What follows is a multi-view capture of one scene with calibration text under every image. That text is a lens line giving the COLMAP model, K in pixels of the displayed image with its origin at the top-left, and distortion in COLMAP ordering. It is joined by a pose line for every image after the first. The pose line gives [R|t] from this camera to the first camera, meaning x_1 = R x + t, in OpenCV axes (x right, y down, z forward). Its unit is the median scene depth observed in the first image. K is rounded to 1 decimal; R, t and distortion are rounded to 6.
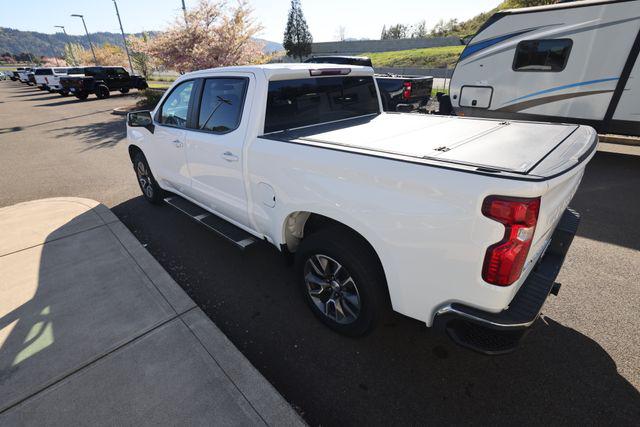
lens RADIAL K [[315.9, 0, 317.5], [0, 315.9, 213.7], [0, 0, 1]] dist [-0.035056, 0.022586]
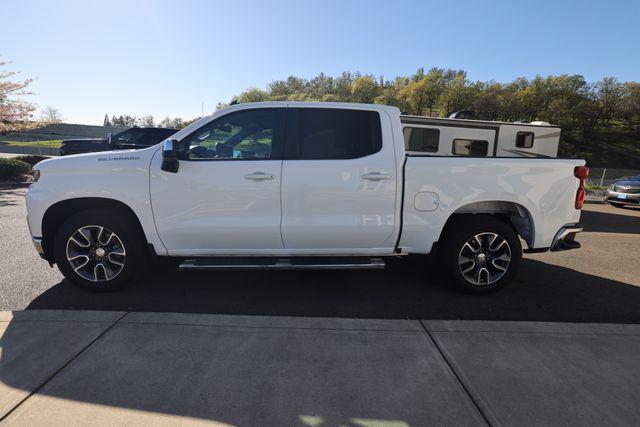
lens RADIAL K [[296.7, 0, 316.7], [0, 296.7, 213.7], [0, 0, 1]] dist [-0.035955, 0.016981]
pose [[0.675493, -0.086597, 0.732264, -1.033703], [0.269135, 0.953522, -0.135507, 0.019755], [-0.686495, 0.288611, 0.667404, 0.442635]]
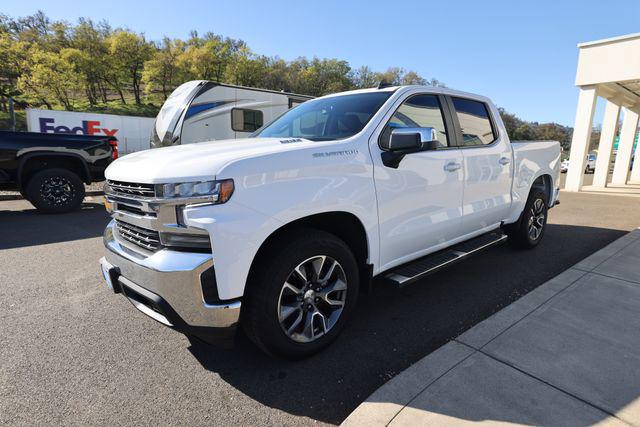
lens RADIAL K [[360.4, 0, 316.9], [0, 360.4, 214.1], [0, 0, 1]] dist [-0.026173, 0.031896]
pose [[0.072691, -0.157149, 0.984896, -1.539095], [0.419237, 0.900843, 0.112795, -0.403720], [-0.904962, 0.404706, 0.131366, 1.380609]]
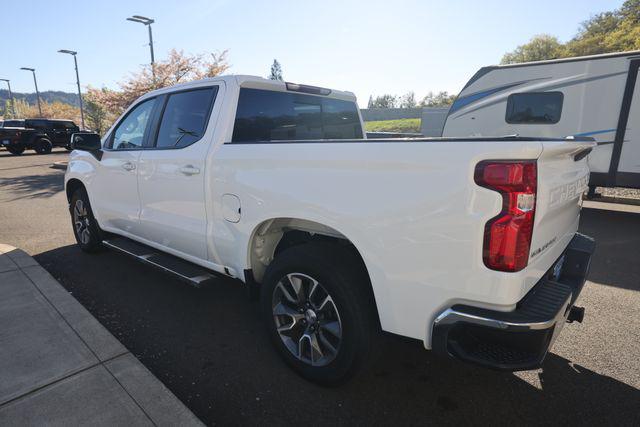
lens RADIAL K [[378.1, 0, 318.6], [0, 378.1, 213.1], [0, 0, 1]] dist [-0.023574, 0.036752]
pose [[0.998182, 0.018948, 0.057213, 0.012644], [-0.004825, 0.971374, -0.237507, 0.154583], [-0.060075, 0.236800, 0.969699, 0.009310]]
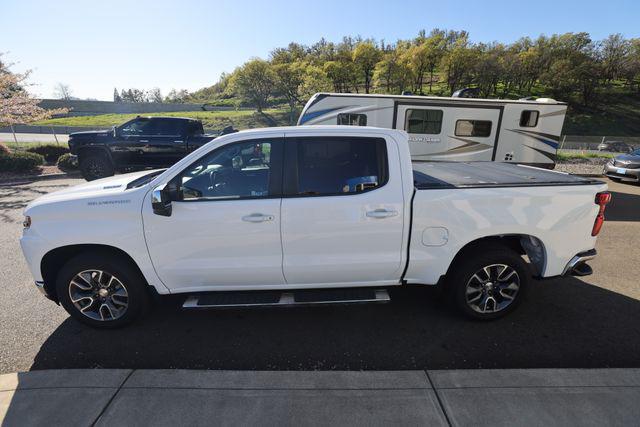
lens RADIAL K [[275.6, 0, 316.3], [0, 275.6, 212.8], [0, 0, 1]] dist [-0.034228, 0.011526]
pose [[0.685264, -0.196311, 0.701338, -0.919797], [0.290654, 0.956691, -0.016206, -0.203979], [-0.667783, 0.214952, 0.712644, 0.453170]]
